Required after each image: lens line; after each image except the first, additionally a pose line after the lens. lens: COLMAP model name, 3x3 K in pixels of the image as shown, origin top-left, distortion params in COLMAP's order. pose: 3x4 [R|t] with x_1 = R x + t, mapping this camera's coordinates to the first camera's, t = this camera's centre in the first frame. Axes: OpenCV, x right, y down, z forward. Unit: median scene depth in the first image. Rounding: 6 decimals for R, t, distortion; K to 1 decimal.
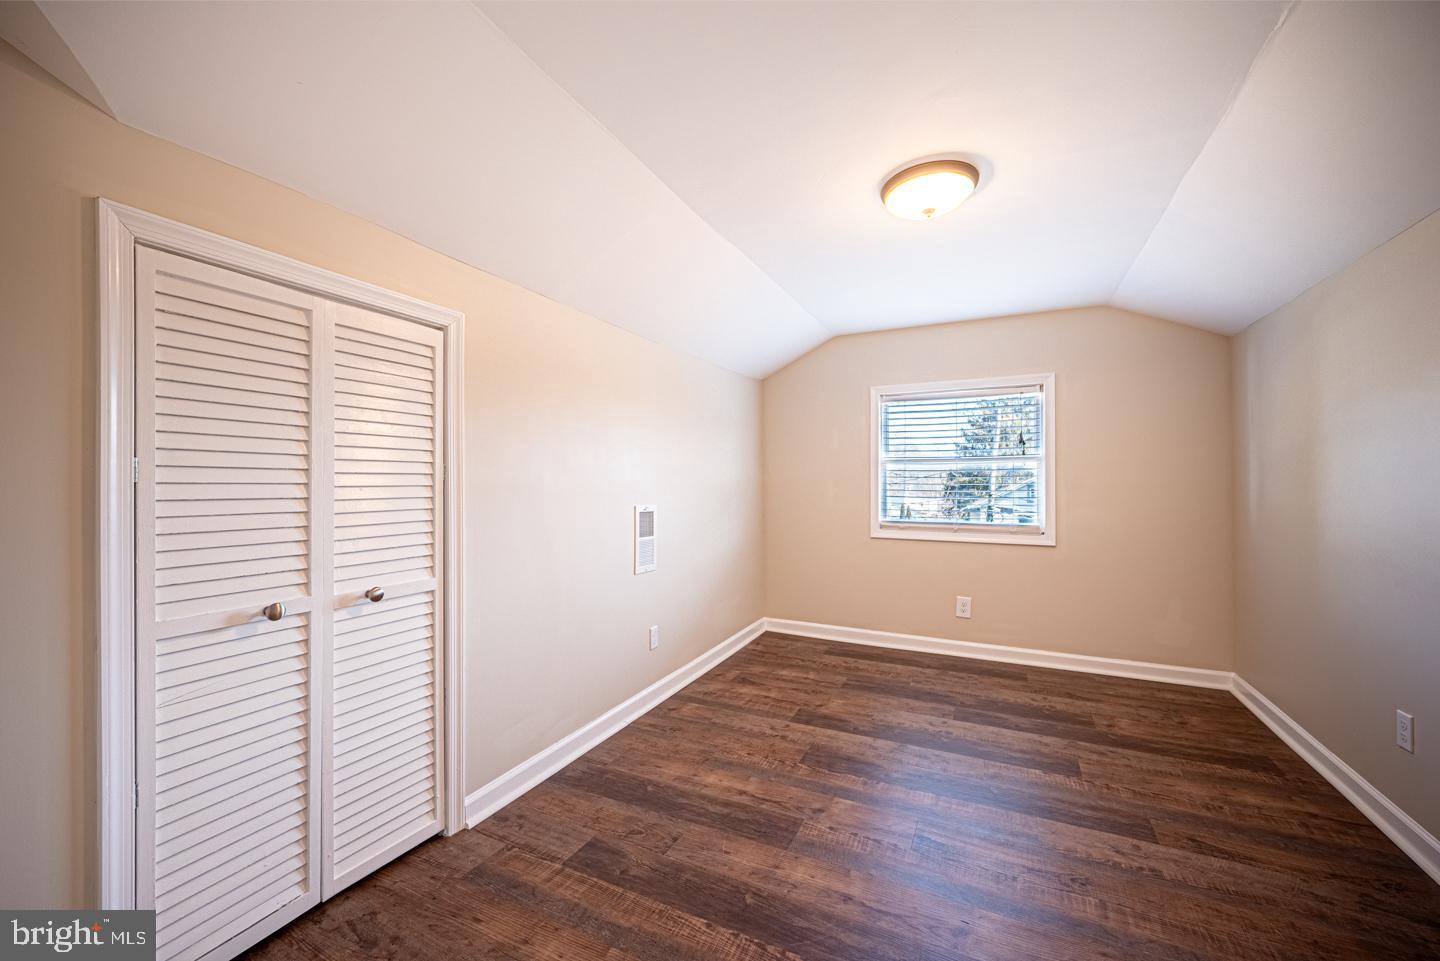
lens RADIAL K [[566.4, 0, 720.0], [0, 566.4, 480.5], [0, 0, 1]] dist [-0.000905, -0.000216]
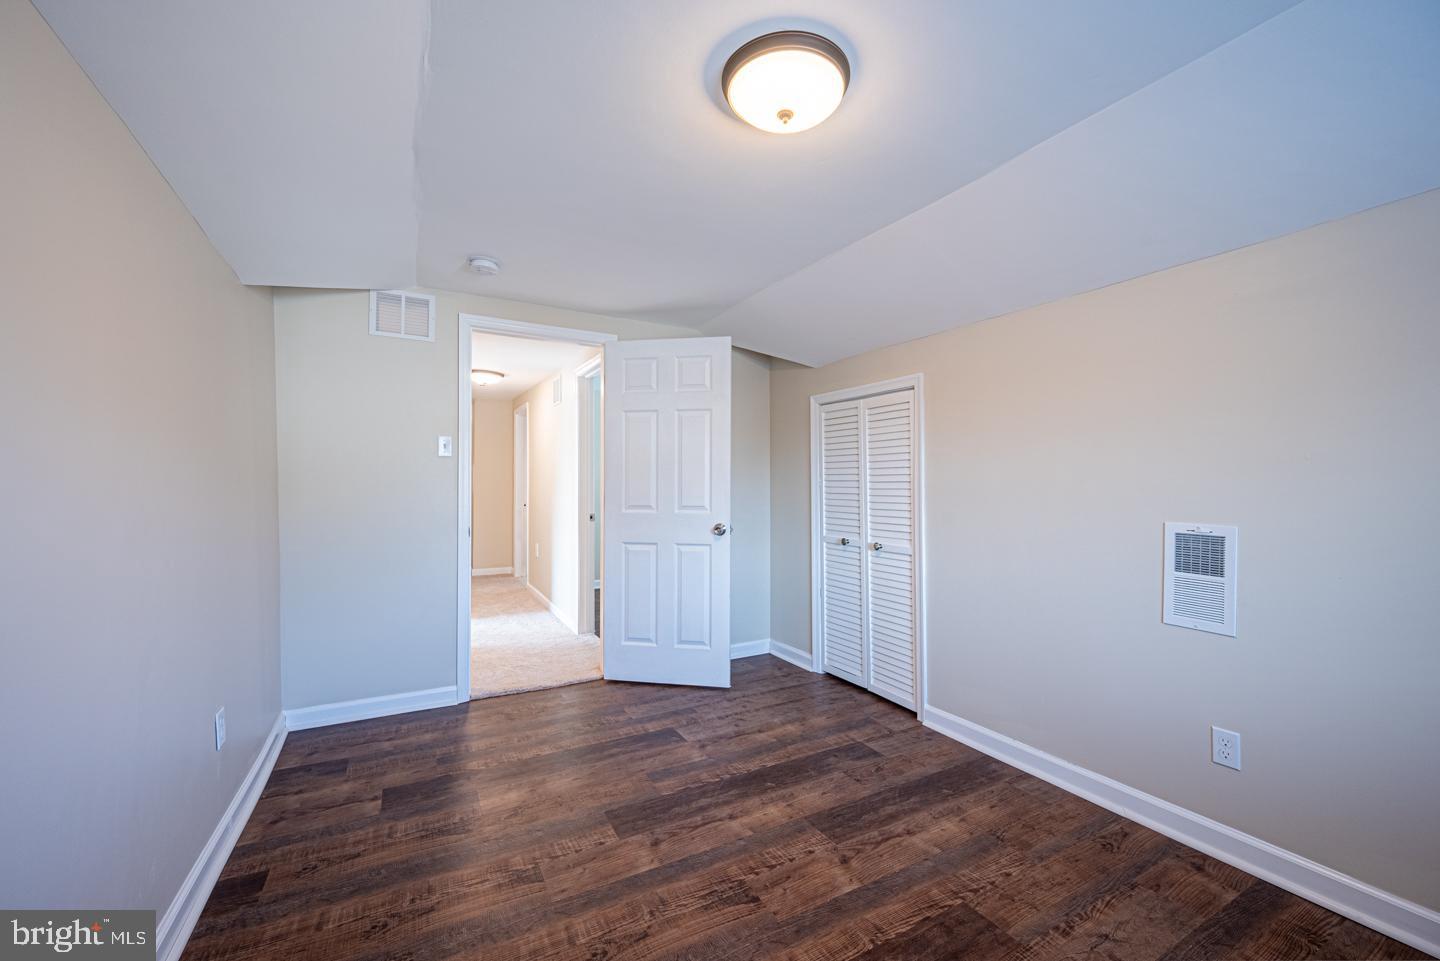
lens RADIAL K [[570.7, 0, 716.4], [0, 570.7, 471.0], [0, 0, 1]] dist [0.000653, -0.000155]
pose [[-0.576116, -0.018743, -0.817153, 1.103164], [0.003661, 0.999668, -0.025510, -0.001890], [0.817360, -0.017689, -0.575856, 1.458011]]
